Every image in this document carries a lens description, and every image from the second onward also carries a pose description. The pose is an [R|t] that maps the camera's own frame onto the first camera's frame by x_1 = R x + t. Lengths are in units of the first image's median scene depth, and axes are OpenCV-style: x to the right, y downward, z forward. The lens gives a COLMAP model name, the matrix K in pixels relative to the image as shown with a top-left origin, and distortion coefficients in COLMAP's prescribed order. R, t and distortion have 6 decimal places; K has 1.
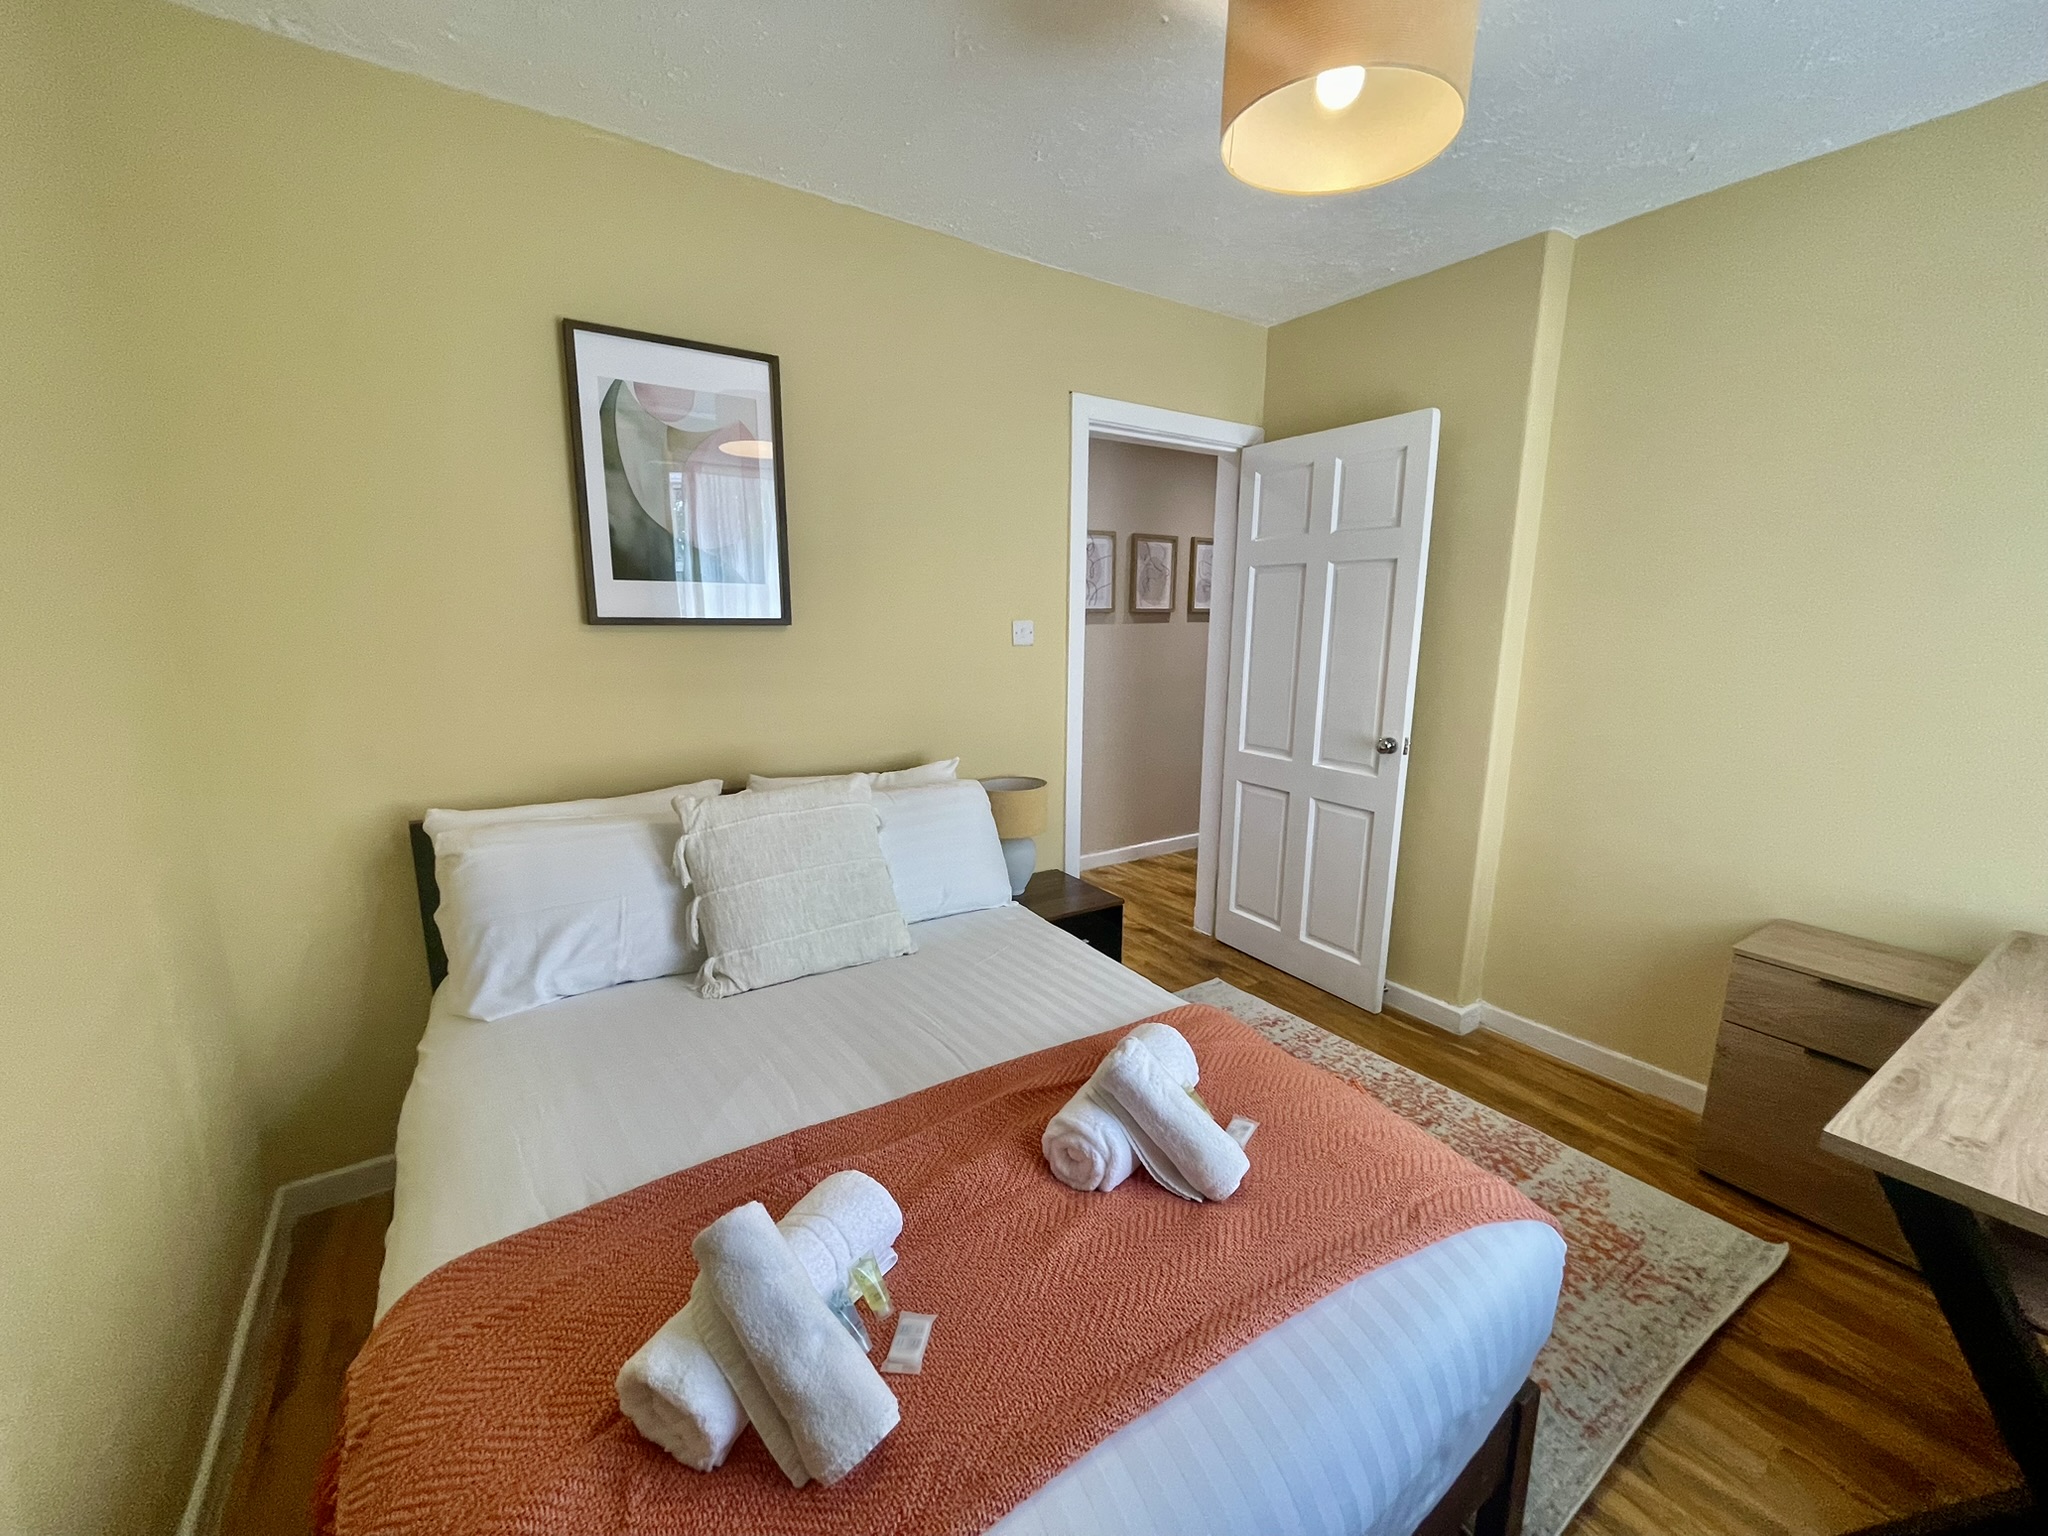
lens RADIAL K [[839.4, 0, 1024.3], [0, 839.4, 773.5], [0, 0, 1]] dist [0.003561, -0.001311]
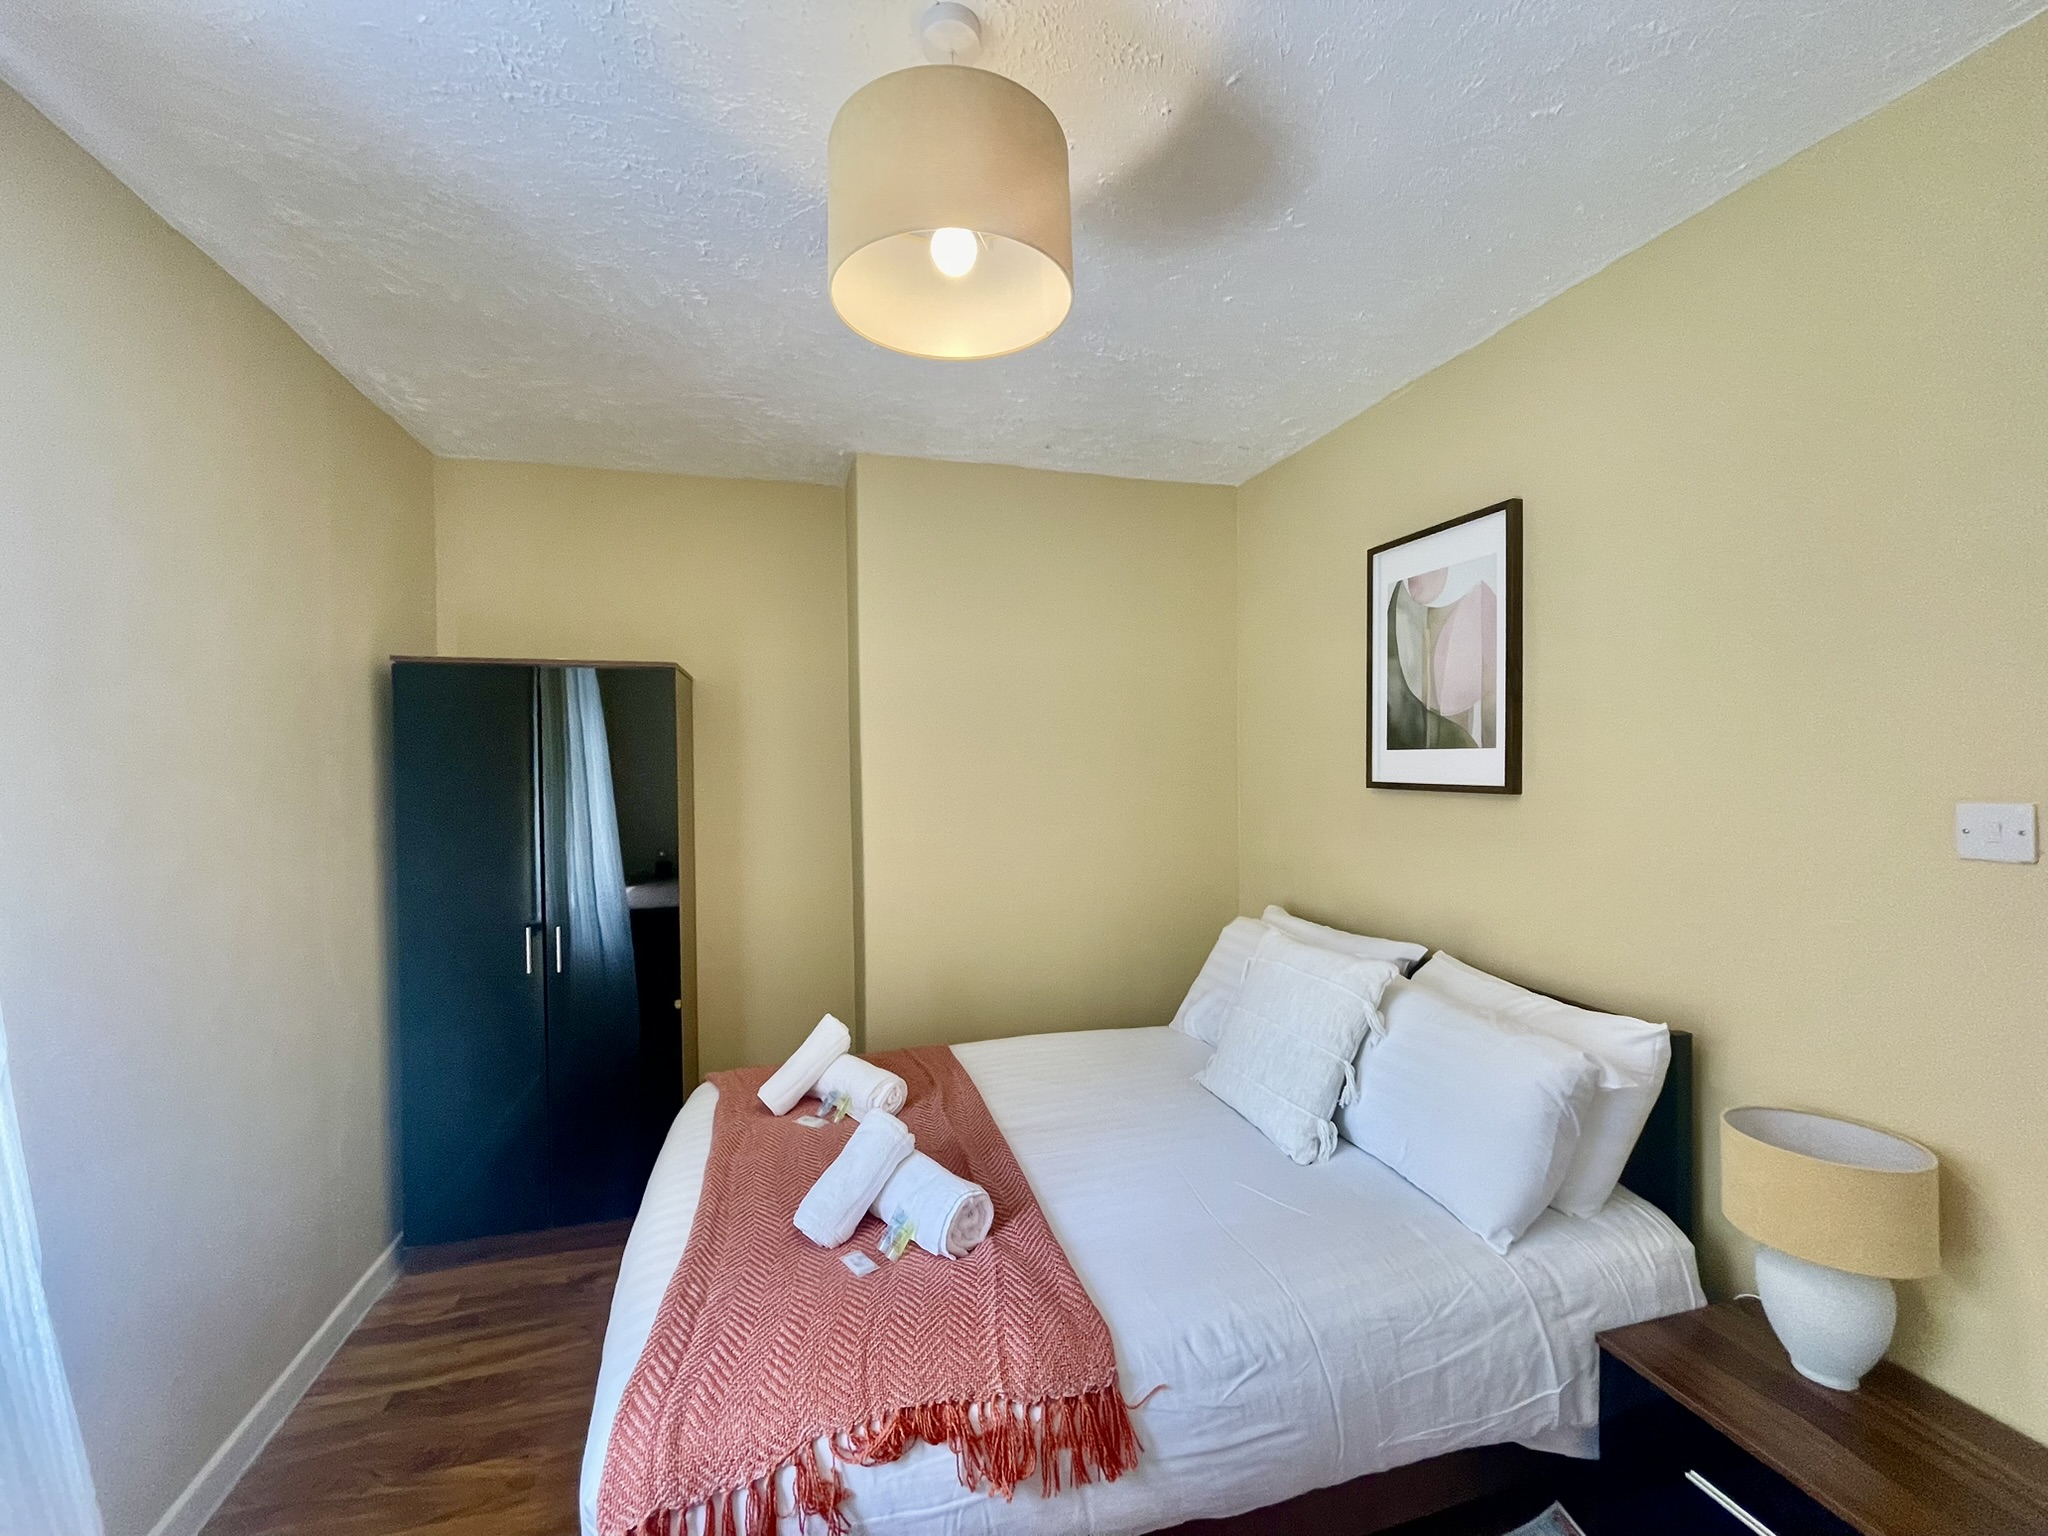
lens RADIAL K [[839.4, 0, 1023.4], [0, 839.4, 768.6], [0, 0, 1]] dist [0.003561, -0.001311]
pose [[-0.266273, -0.008072, -0.963864, 0.742535], [-0.192513, 0.980263, 0.044973, -0.161978], [0.944477, 0.197531, -0.262571, 0.837165]]
